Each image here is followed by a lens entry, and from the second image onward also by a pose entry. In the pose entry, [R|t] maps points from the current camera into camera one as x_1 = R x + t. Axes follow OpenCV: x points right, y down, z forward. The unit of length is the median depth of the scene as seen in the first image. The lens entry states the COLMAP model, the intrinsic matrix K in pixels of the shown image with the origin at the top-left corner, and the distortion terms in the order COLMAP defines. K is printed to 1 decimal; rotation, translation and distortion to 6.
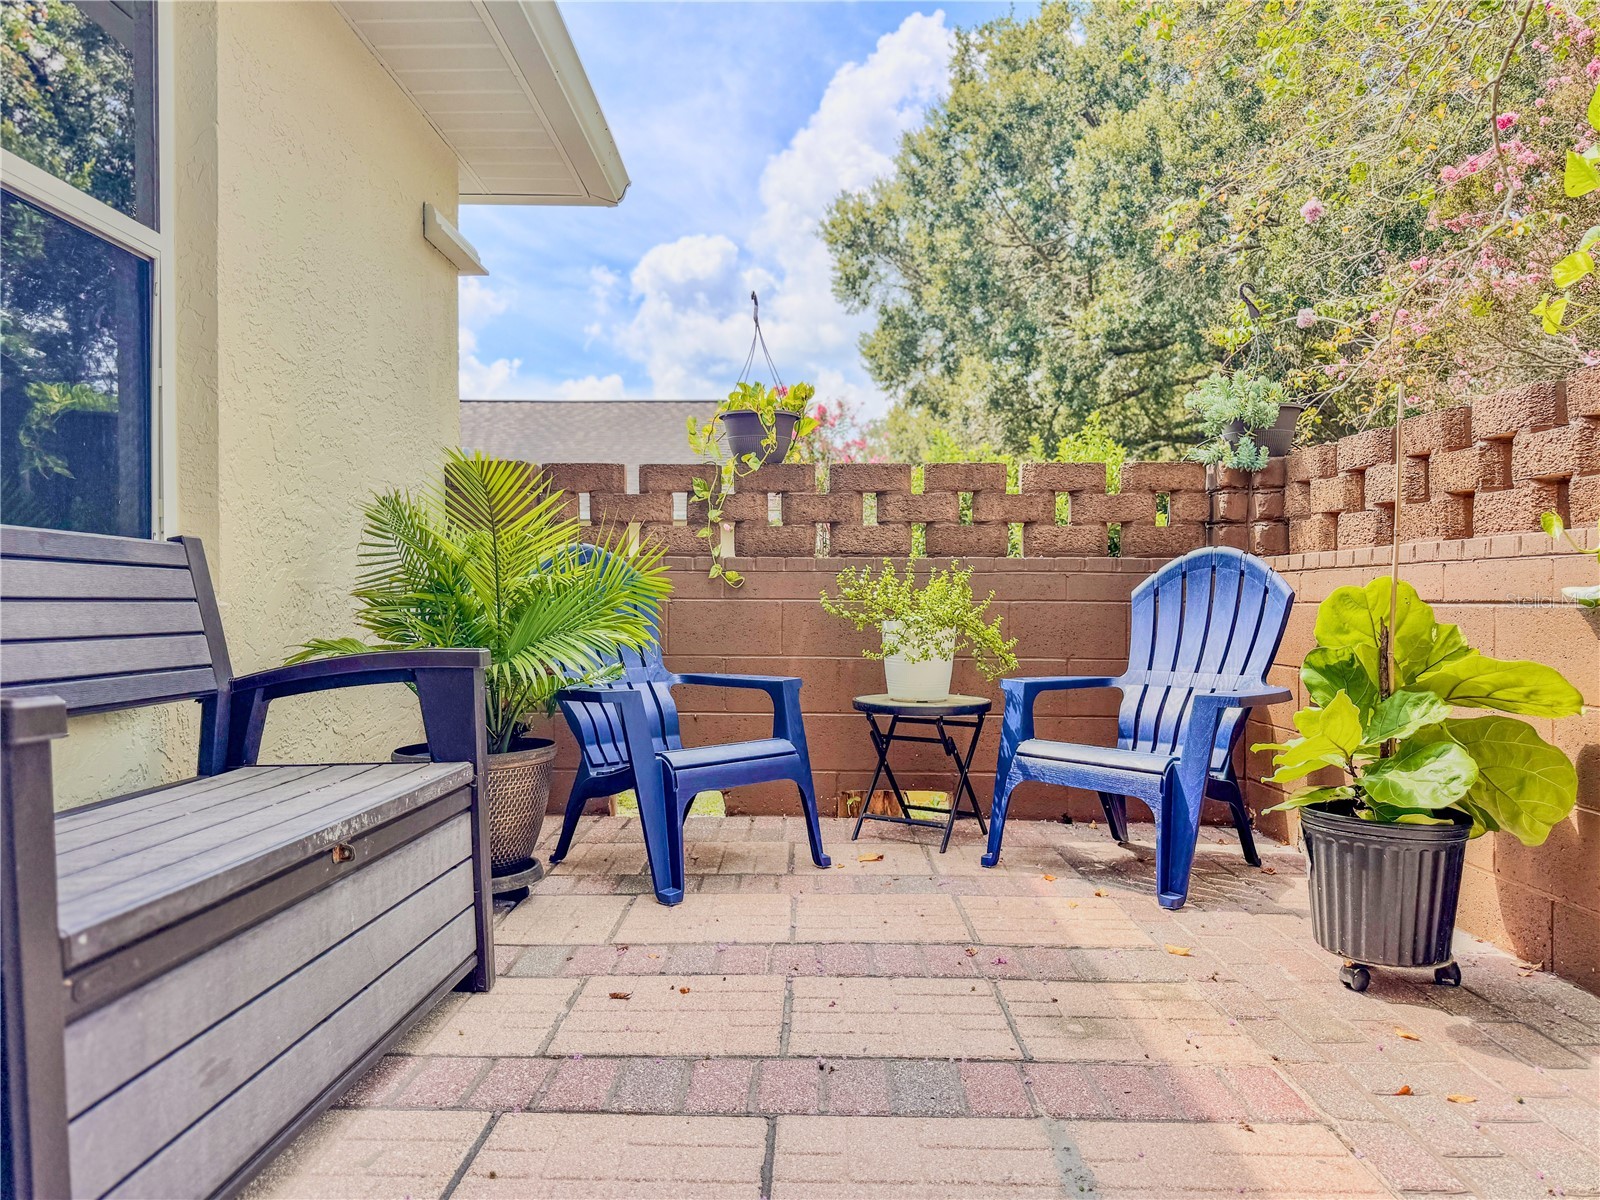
lens RADIAL K [[1120.0, 0, 803.9], [0, 1120.0, 600.9], [0, 0, 1]] dist [0.006150, -0.001883]
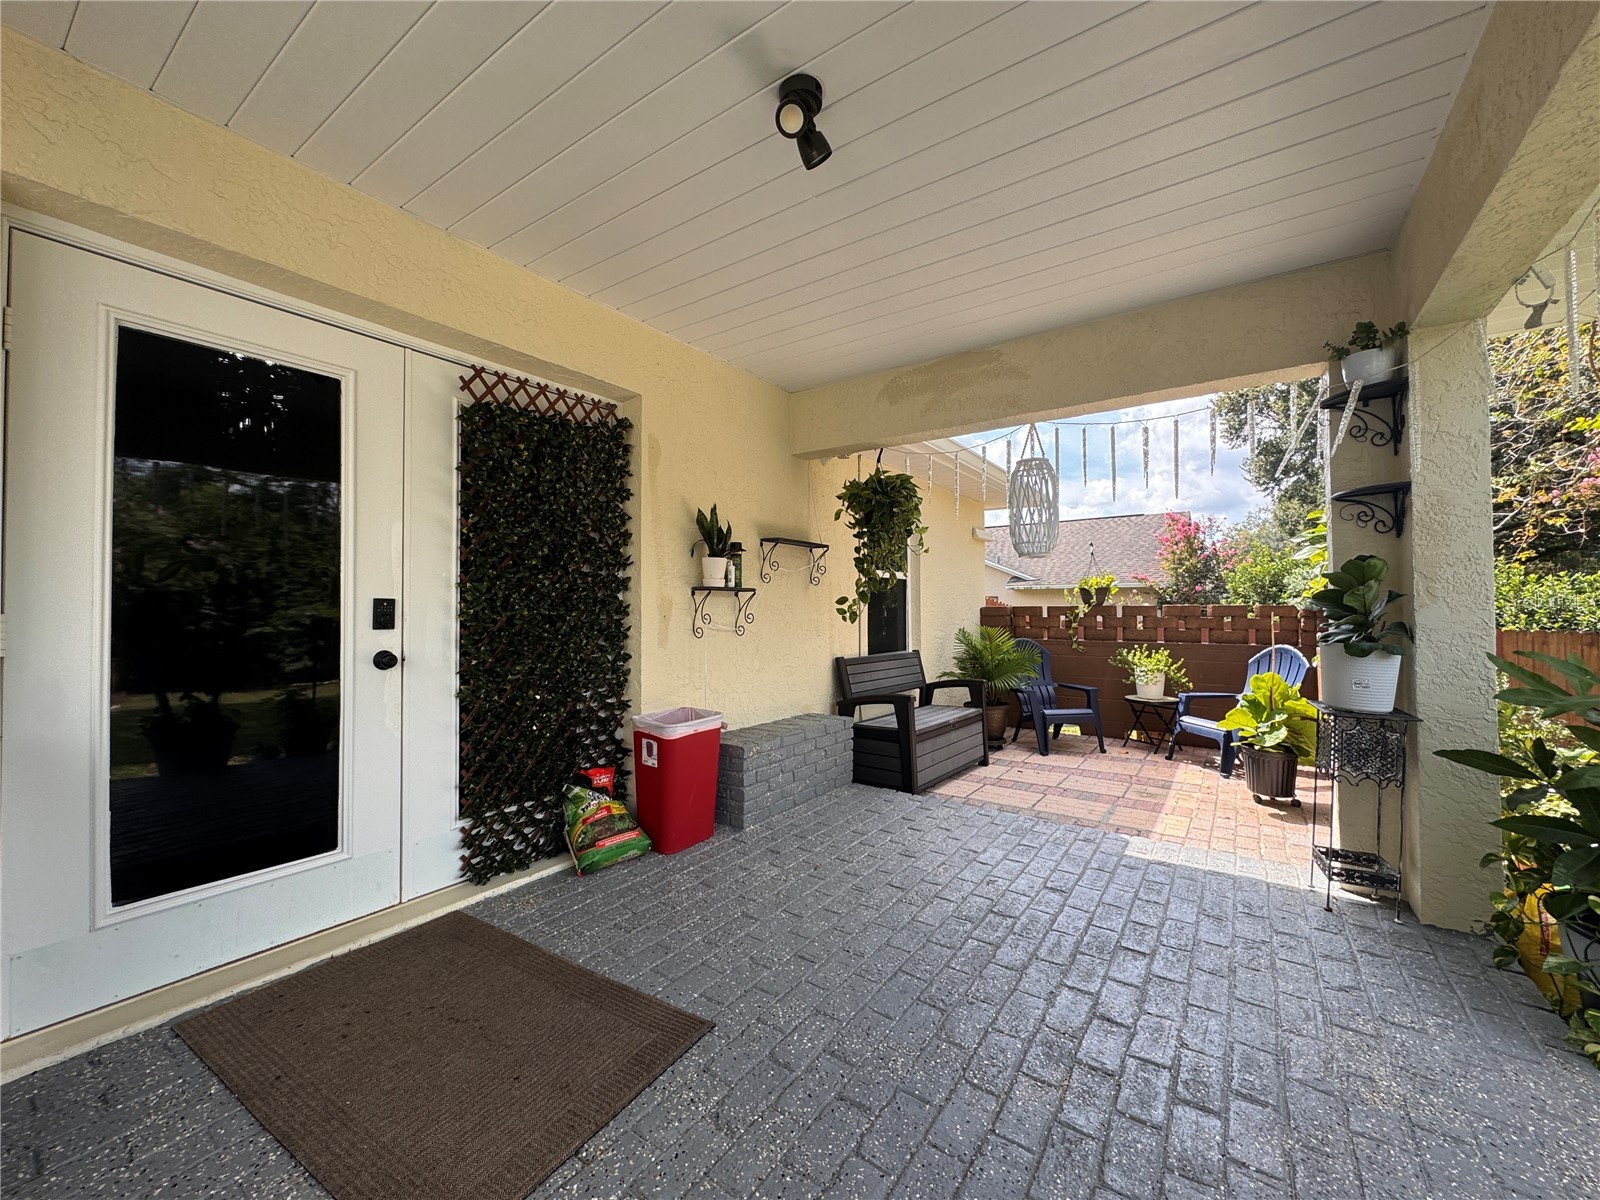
lens RADIAL K [[643.7, 0, 804.1], [0, 643.7, 601.5], [0, 0, 1]] dist [0.000918, -0.000111]
pose [[0.826952, -0.014770, -0.562078, 0.337961], [0.004810, 0.999804, -0.019195, -0.140506], [0.562252, 0.013169, 0.826861, -0.897612]]
